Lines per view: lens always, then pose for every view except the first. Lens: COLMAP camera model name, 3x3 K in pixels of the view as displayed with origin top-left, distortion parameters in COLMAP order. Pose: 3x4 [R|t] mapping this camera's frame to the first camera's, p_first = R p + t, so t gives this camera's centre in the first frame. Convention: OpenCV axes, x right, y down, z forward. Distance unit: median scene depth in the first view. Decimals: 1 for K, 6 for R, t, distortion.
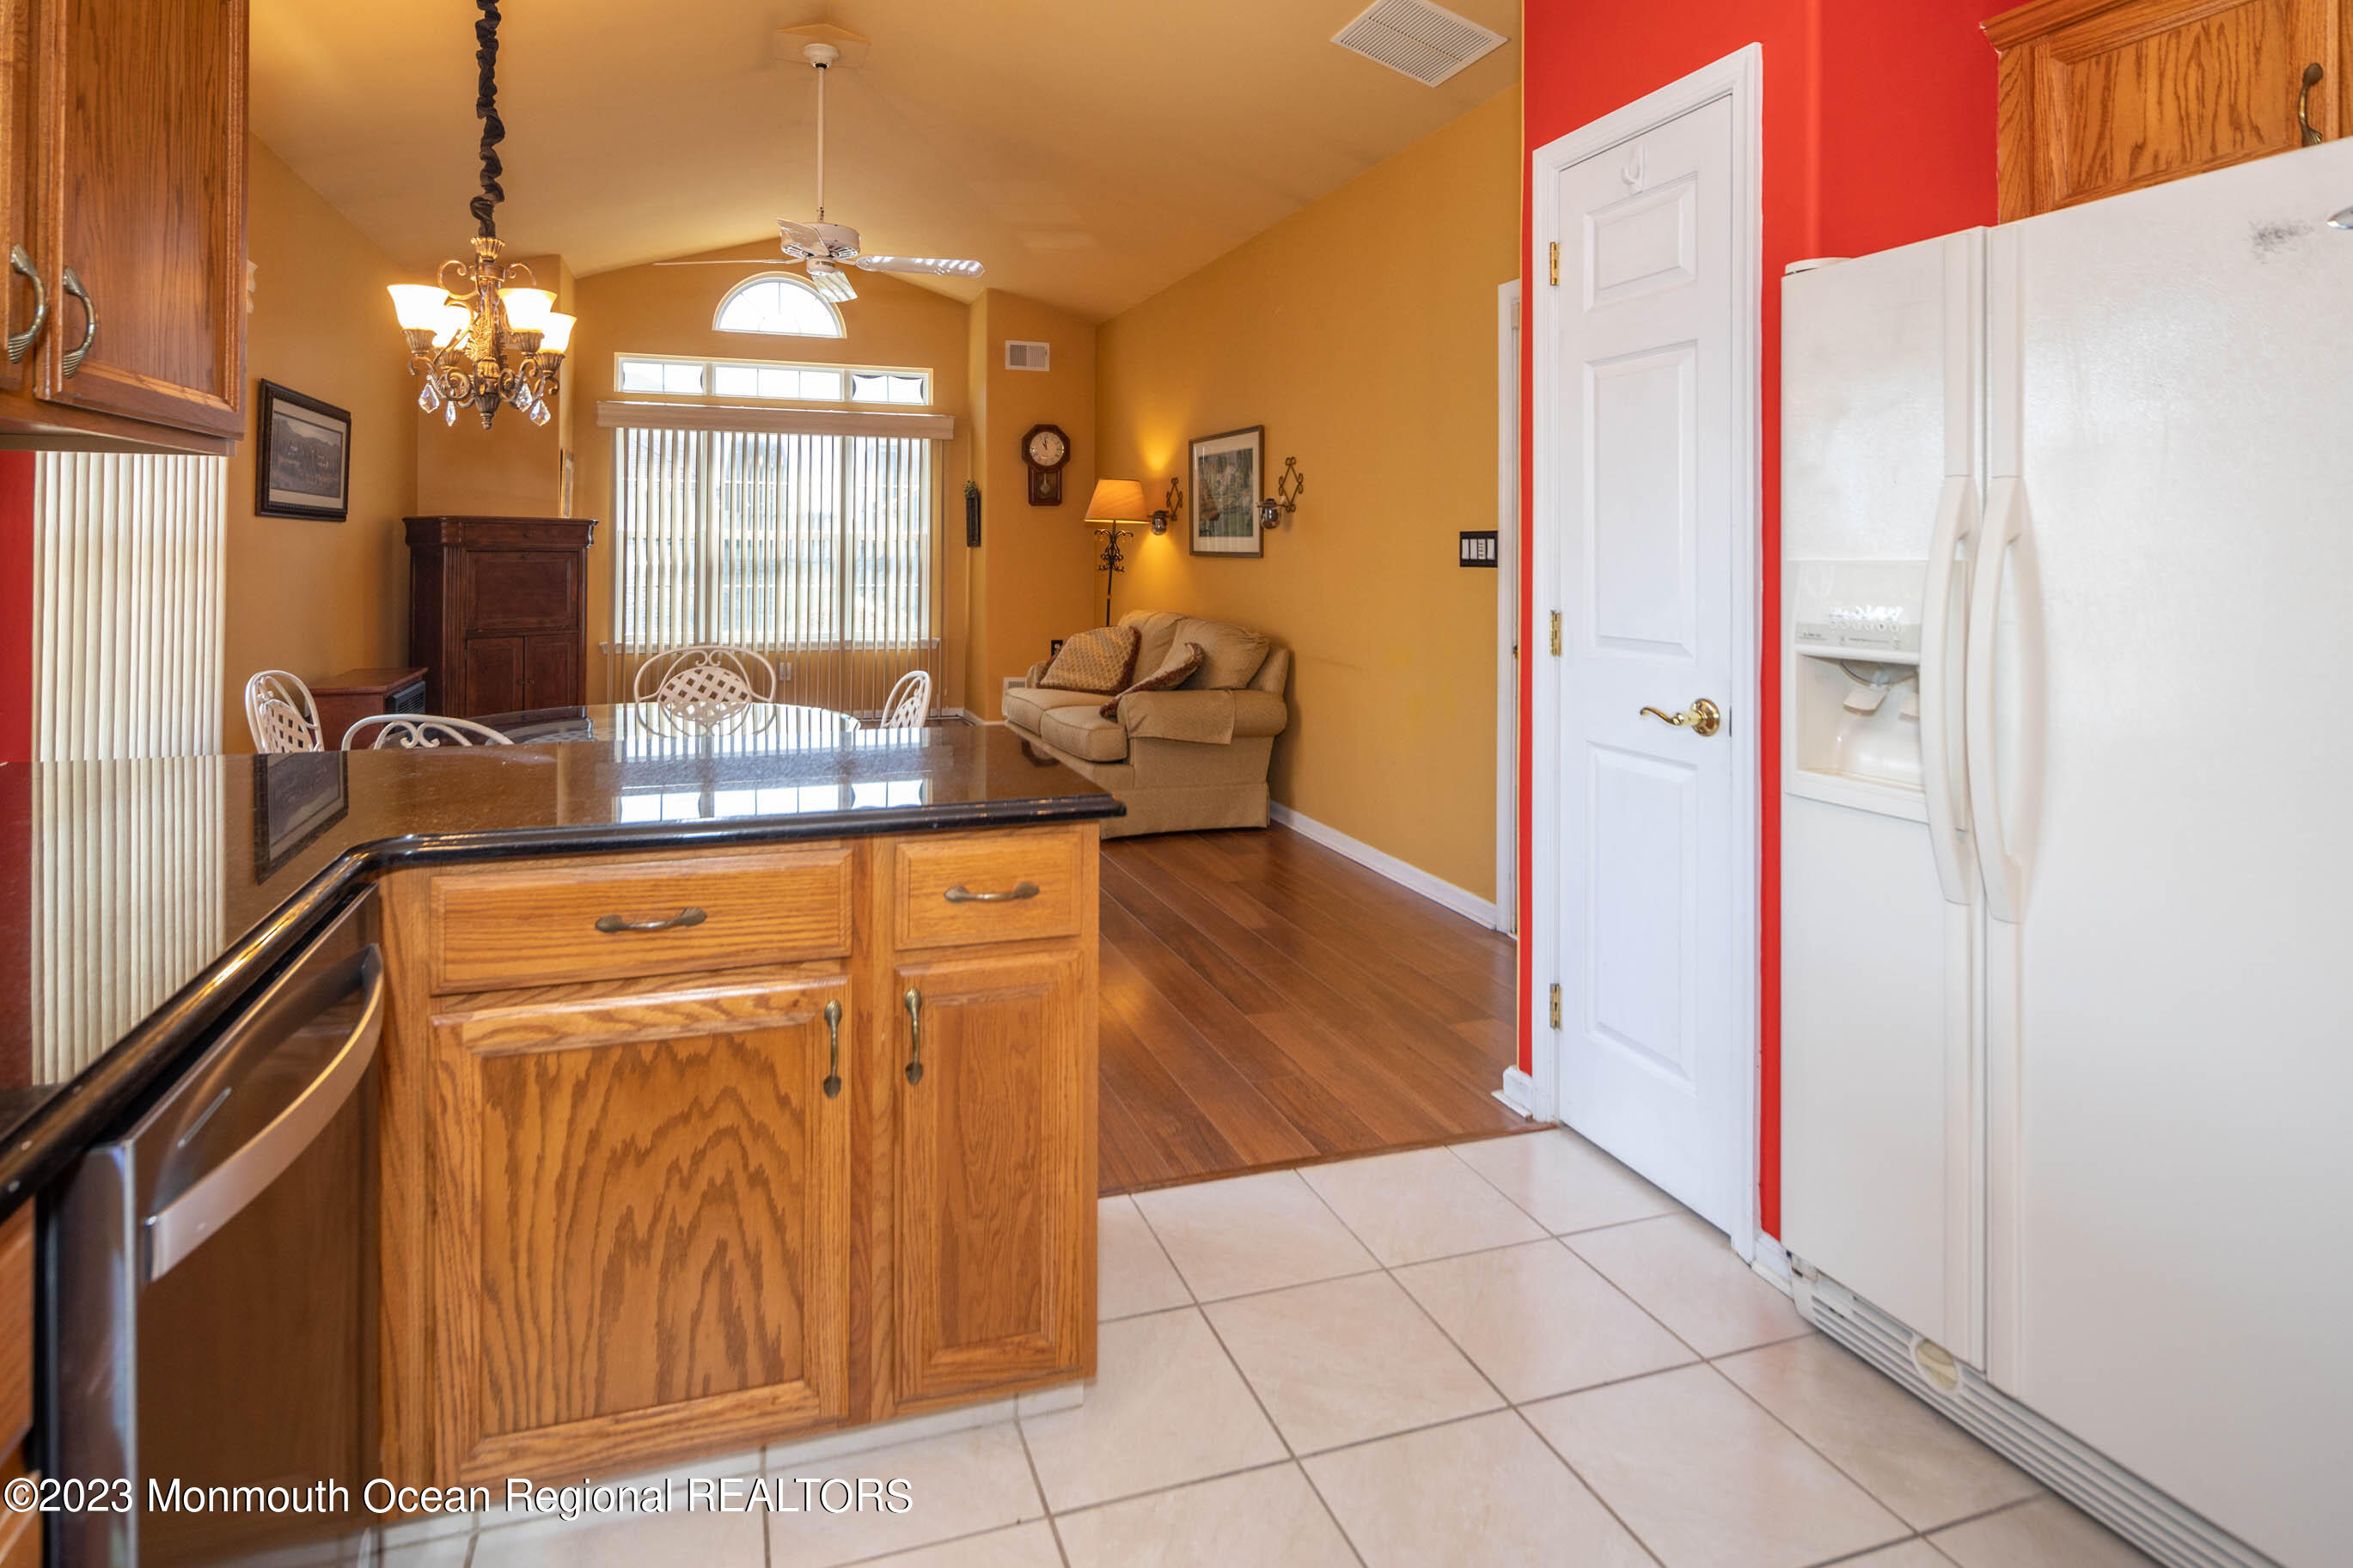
lens RADIAL K [[1154.5, 0, 1081.2], [0, 1154.5, 541.0], [0, 0, 1]] dist [-0.002378, -0.008882]
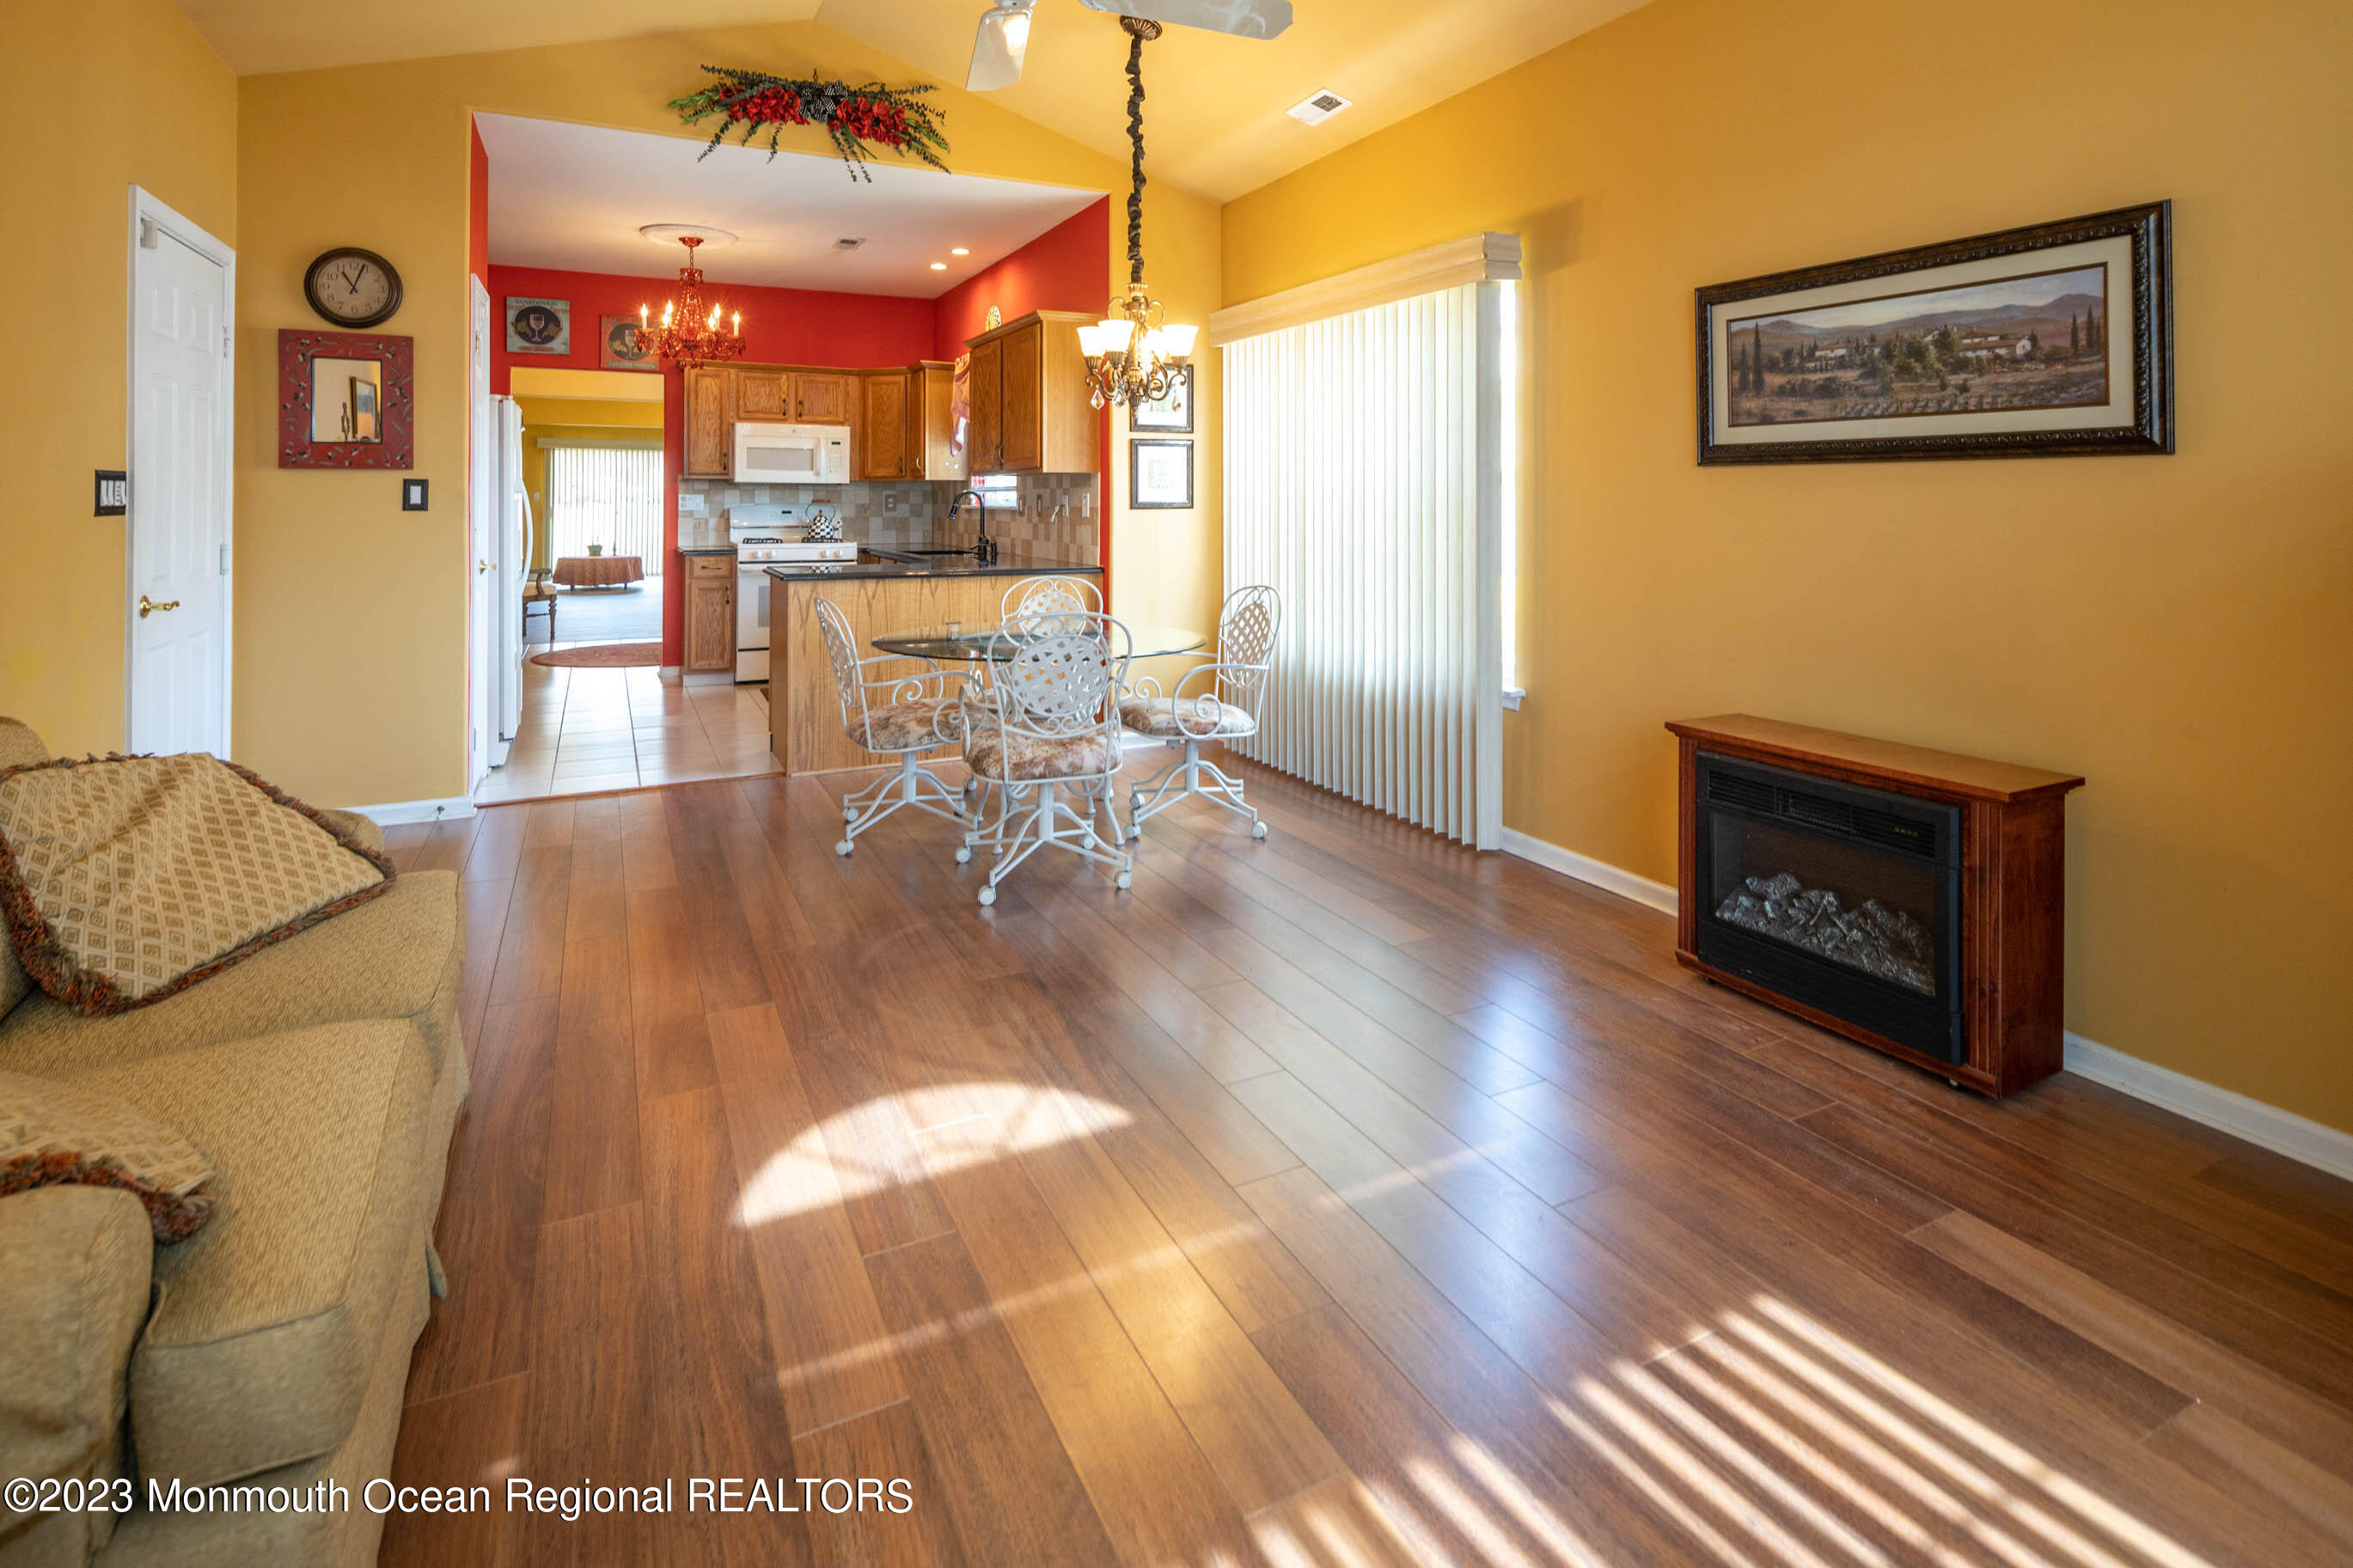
lens RADIAL K [[1144.8, 0, 1167.9], [0, 1144.8, 499.8], [0, 0, 1]] dist [0.008909, -0.006443]
pose [[-0.988918, -0.009834, -0.148135, -0.176068], [-0.008998, 0.999940, -0.006312, 0.006949], [0.148188, -0.004909, -0.988947, 1.258518]]
